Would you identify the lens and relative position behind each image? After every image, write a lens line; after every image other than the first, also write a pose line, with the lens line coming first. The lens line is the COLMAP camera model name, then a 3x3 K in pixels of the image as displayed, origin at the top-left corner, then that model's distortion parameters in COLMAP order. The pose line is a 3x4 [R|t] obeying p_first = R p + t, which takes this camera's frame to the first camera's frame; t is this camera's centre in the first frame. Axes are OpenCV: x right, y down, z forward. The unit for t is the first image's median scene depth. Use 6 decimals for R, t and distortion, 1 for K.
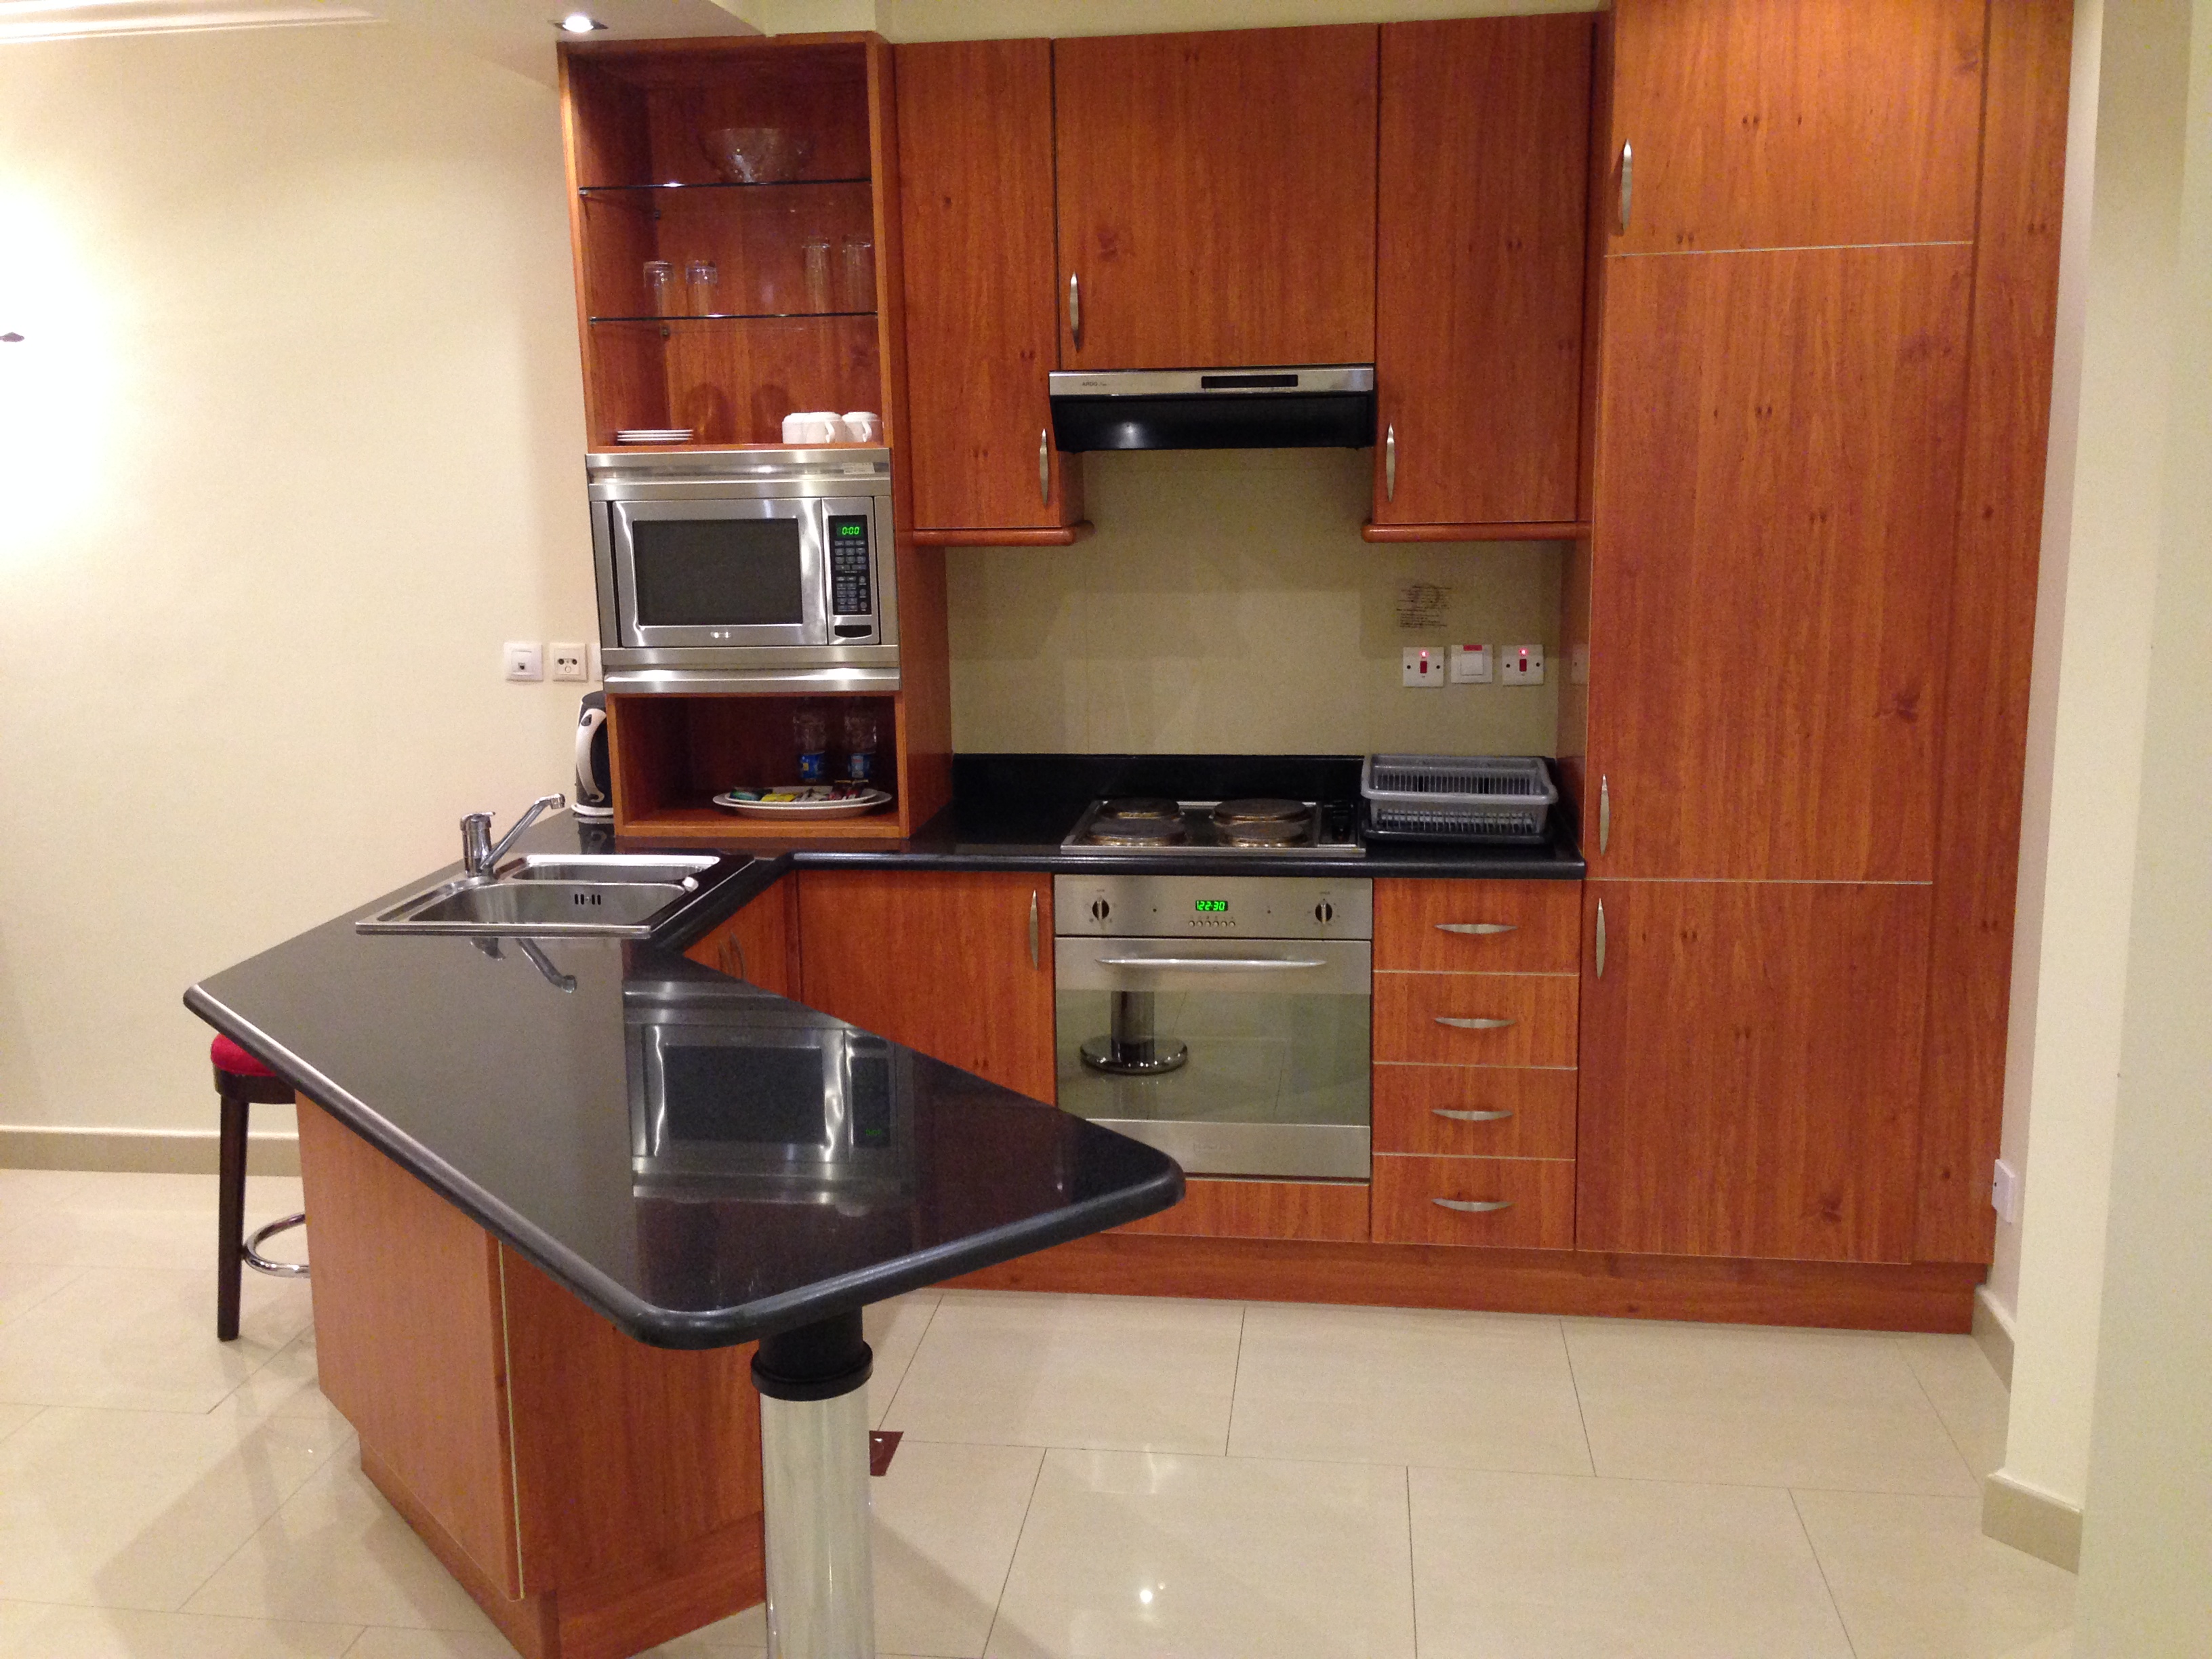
lens RADIAL K [[2096.2, 0, 1106.0], [0, 2096.2, 829.5], [0, 0, 1]] dist [0.109058, 0.004366]
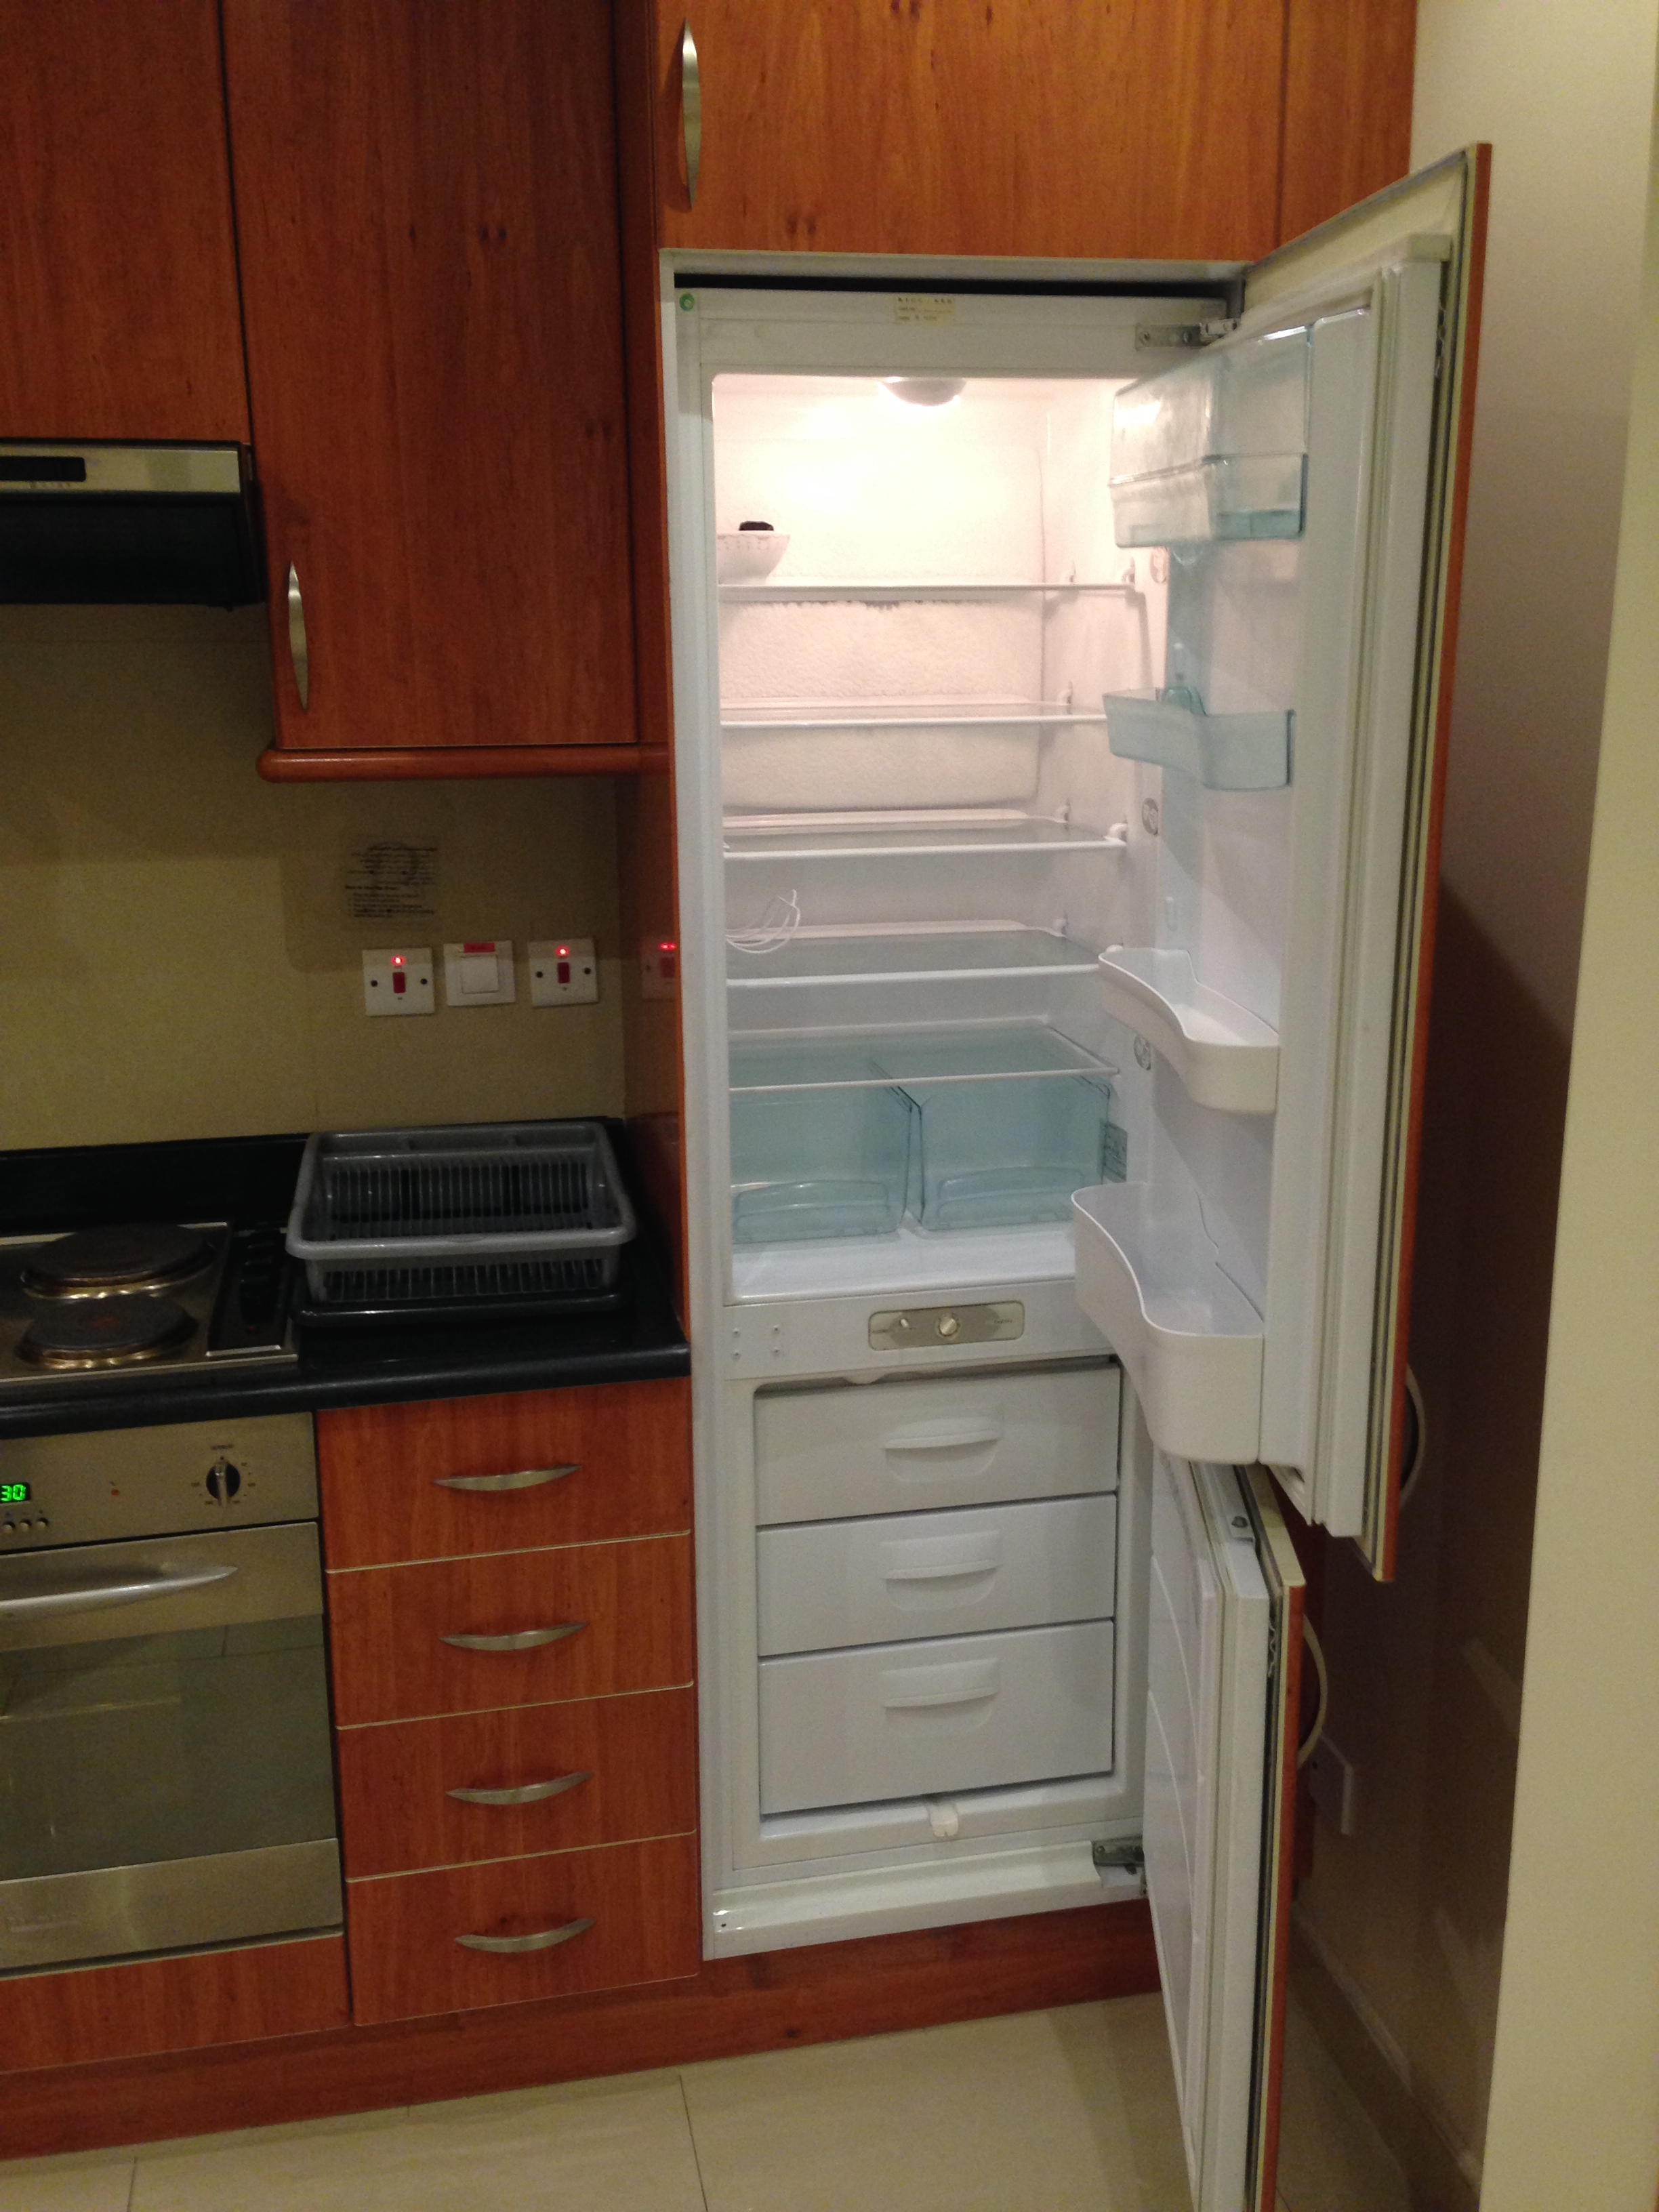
lens RADIAL K [[2060.7, 0, 829.5], [0, 2060.7, 1106.0], [0, 0, 1]] dist [0.110924, -0.227038]
pose [[0.948271, -0.066850, 0.310345, 0.091023], [0.050976, 0.996956, 0.058991, -0.078366], [-0.313343, -0.040119, 0.948792, 0.447054]]
